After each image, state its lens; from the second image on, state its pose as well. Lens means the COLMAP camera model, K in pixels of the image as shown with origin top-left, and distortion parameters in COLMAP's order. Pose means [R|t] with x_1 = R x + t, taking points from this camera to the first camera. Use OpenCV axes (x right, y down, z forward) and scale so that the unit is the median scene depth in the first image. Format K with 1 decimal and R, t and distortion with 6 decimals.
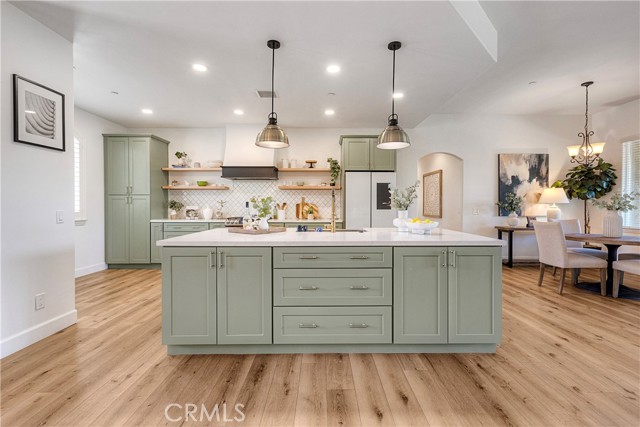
lens RADIAL K [[289.5, 0, 323.0], [0, 289.5, 209.8], [0, 0, 1]] dist [0.002663, 0.000029]
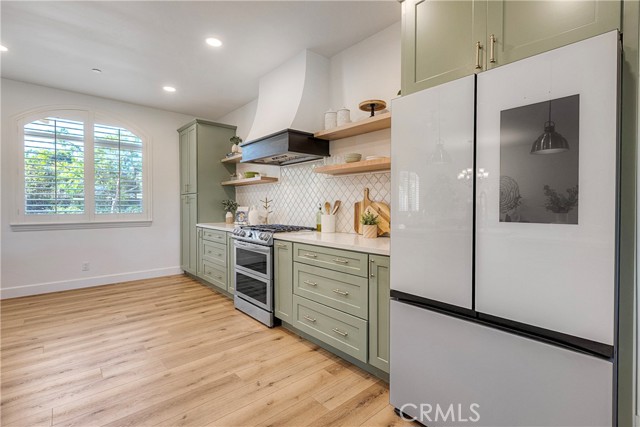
lens RADIAL K [[289.5, 0, 323.0], [0, 289.5, 209.8], [0, 0, 1]] dist [0.002663, 0.000029]
pose [[0.666528, 0.009705, -0.745417, 0.235006], [-0.010573, 0.999938, 0.003565, -0.009715], [0.745405, 0.005505, 0.666589, 0.655018]]
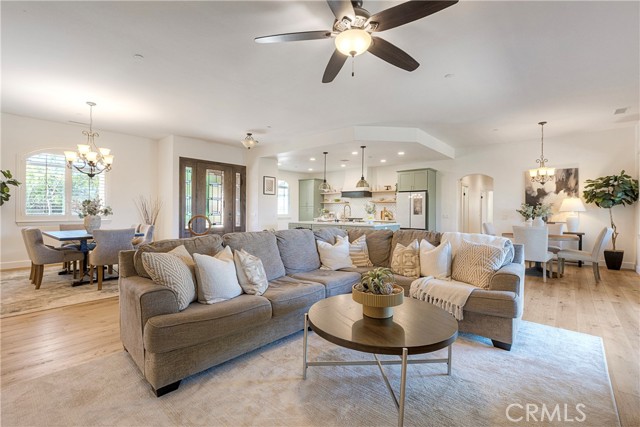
lens RADIAL K [[289.5, 0, 323.0], [0, 289.5, 209.8], [0, 0, 1]] dist [0.002663, 0.000029]
pose [[0.755825, 0.000680, -0.654773, 0.784433], [-0.016902, 0.999686, -0.018473, 0.010038], [0.654555, 0.025029, 0.755600, -0.526584]]
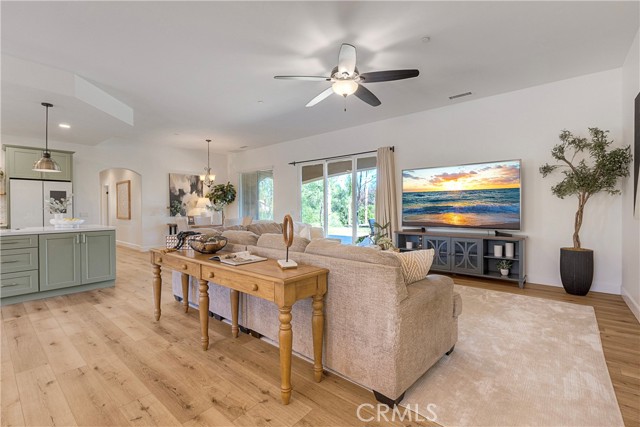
lens RADIAL K [[289.5, 0, 323.0], [0, 289.5, 209.8], [0, 0, 1]] dist [0.002663, 0.000029]
pose [[0.653294, -0.010038, 0.757038, 0.016277], [0.018075, 0.999834, -0.002341, 0.005717], [-0.756888, 0.015213, 0.653367, -0.523156]]
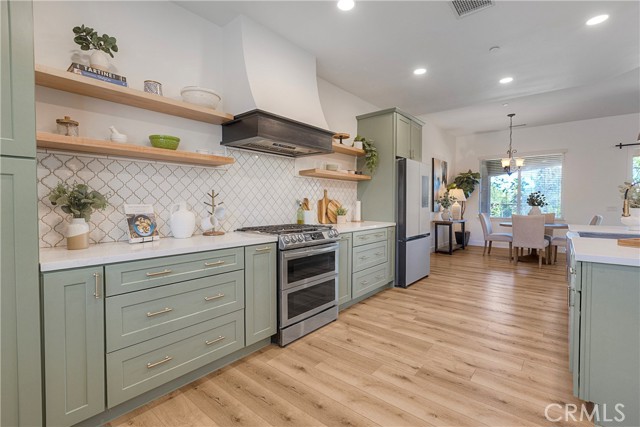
lens RADIAL K [[289.5, 0, 323.0], [0, 289.5, 209.8], [0, 0, 1]] dist [0.002663, 0.000029]
pose [[0.646626, -0.018829, 0.762575, -0.573076], [0.013325, 0.999822, 0.013389, -0.007905], [-0.762691, 0.001504, 0.646762, 0.604831]]
